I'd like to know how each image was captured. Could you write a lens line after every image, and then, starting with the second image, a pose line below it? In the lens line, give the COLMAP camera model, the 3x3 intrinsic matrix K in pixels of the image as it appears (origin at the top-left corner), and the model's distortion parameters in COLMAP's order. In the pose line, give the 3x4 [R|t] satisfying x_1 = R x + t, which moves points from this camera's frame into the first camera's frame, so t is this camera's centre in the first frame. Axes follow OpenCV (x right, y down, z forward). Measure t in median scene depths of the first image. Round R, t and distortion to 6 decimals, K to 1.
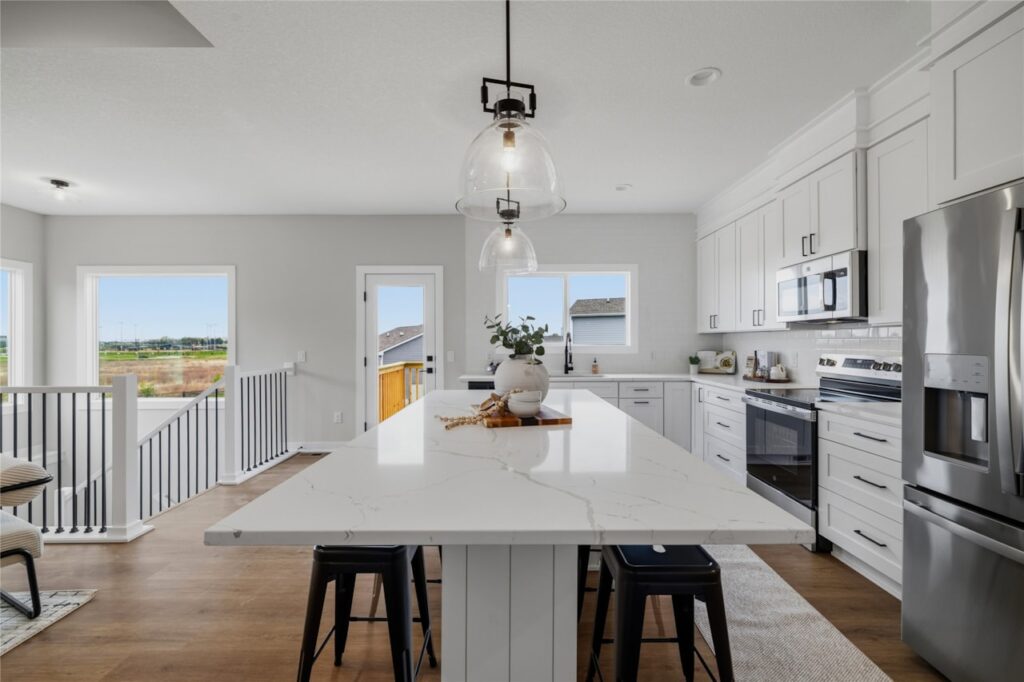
lens RADIAL K [[432.7, 0, 508.7], [0, 432.7, 341.8], [0, 0, 1]] dist [-0.001880, 0.000696]
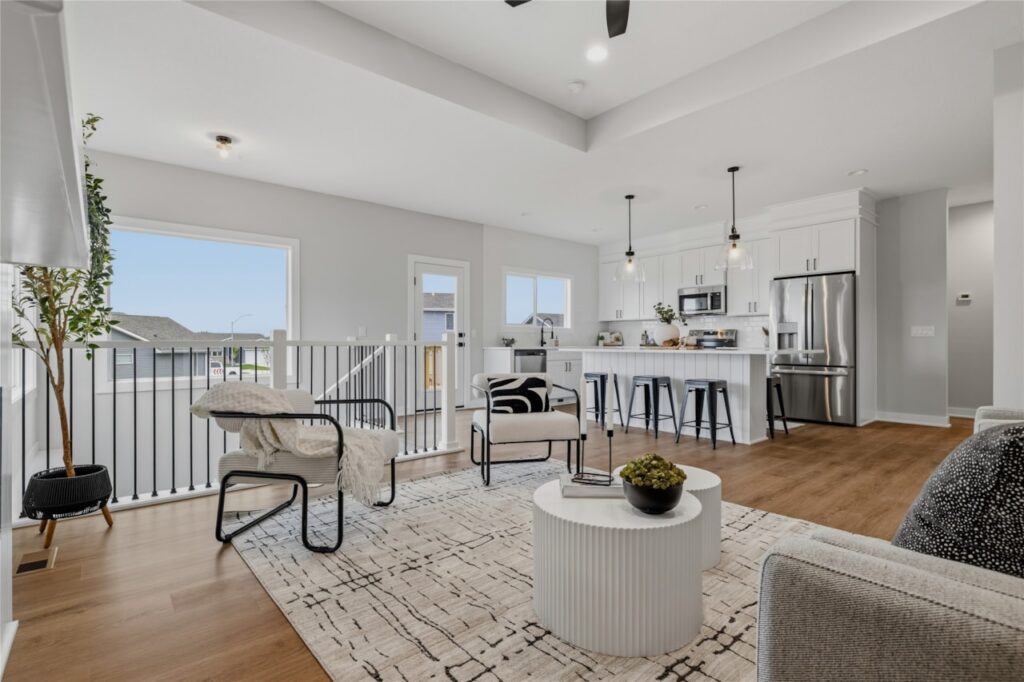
lens RADIAL K [[487.1, 0, 512.1], [0, 487.1, 340.6], [0, 0, 1]] dist [-0.005942, 0.000518]
pose [[0.767287, 0.003834, 0.641292, -0.965401], [-0.001029, 0.999988, -0.004748, 0.061282], [-0.641302, 0.002983, 0.767282, -0.166340]]
